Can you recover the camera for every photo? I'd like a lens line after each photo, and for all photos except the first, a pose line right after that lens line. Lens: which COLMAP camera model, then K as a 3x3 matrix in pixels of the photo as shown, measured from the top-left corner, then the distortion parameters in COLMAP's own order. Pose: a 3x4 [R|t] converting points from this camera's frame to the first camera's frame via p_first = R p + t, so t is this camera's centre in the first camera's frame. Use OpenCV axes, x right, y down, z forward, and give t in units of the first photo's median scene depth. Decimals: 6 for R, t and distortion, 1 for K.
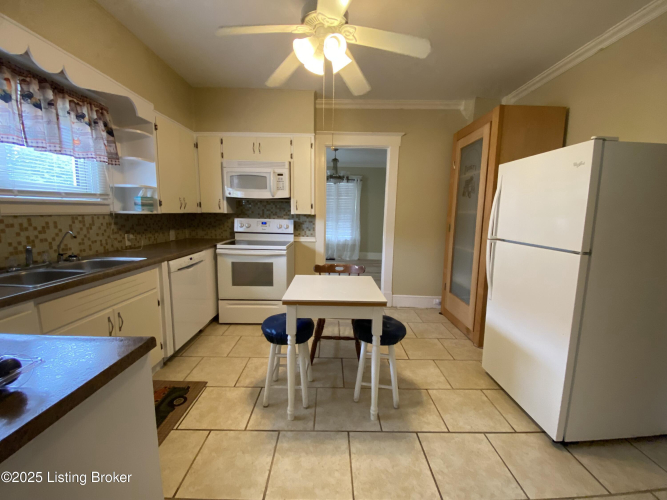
lens RADIAL K [[267.1, 0, 333.5], [0, 267.1, 250.0], [0, 0, 1]] dist [-0.000415, -0.013736]
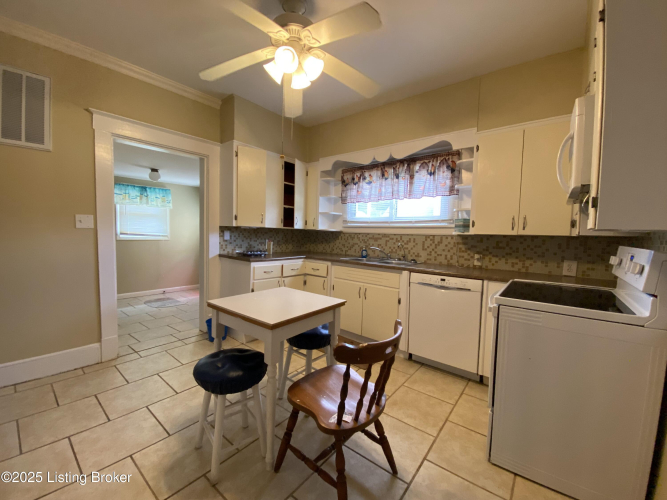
lens RADIAL K [[267.1, 0, 333.5], [0, 267.1, 250.0], [0, 0, 1]] dist [-0.000415, -0.013736]
pose [[-0.644897, 0.004609, -0.764256, 0.466654], [-0.145801, 0.980875, 0.128946, -0.144604], [0.750233, 0.194586, -0.631891, 1.360059]]
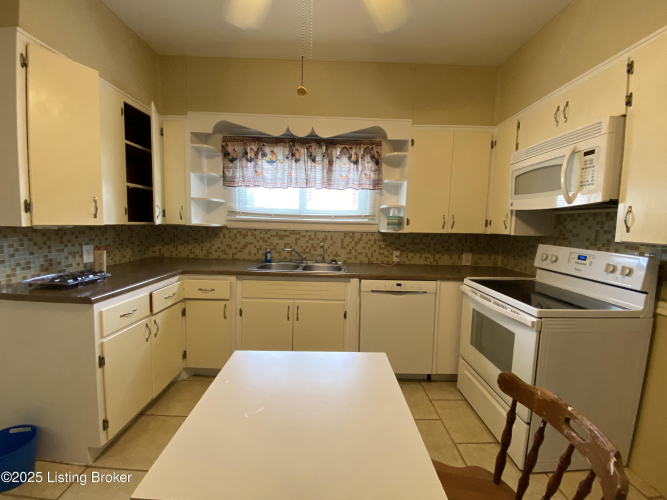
lens RADIAL K [[267.1, 0, 333.5], [0, 267.1, 250.0], [0, 0, 1]] dist [-0.000415, -0.013736]
pose [[0.003810, 0.080451, -0.996751, 0.335750], [-0.160030, 0.983961, 0.078807, -0.118345], [0.987105, 0.159210, 0.016623, 0.797536]]
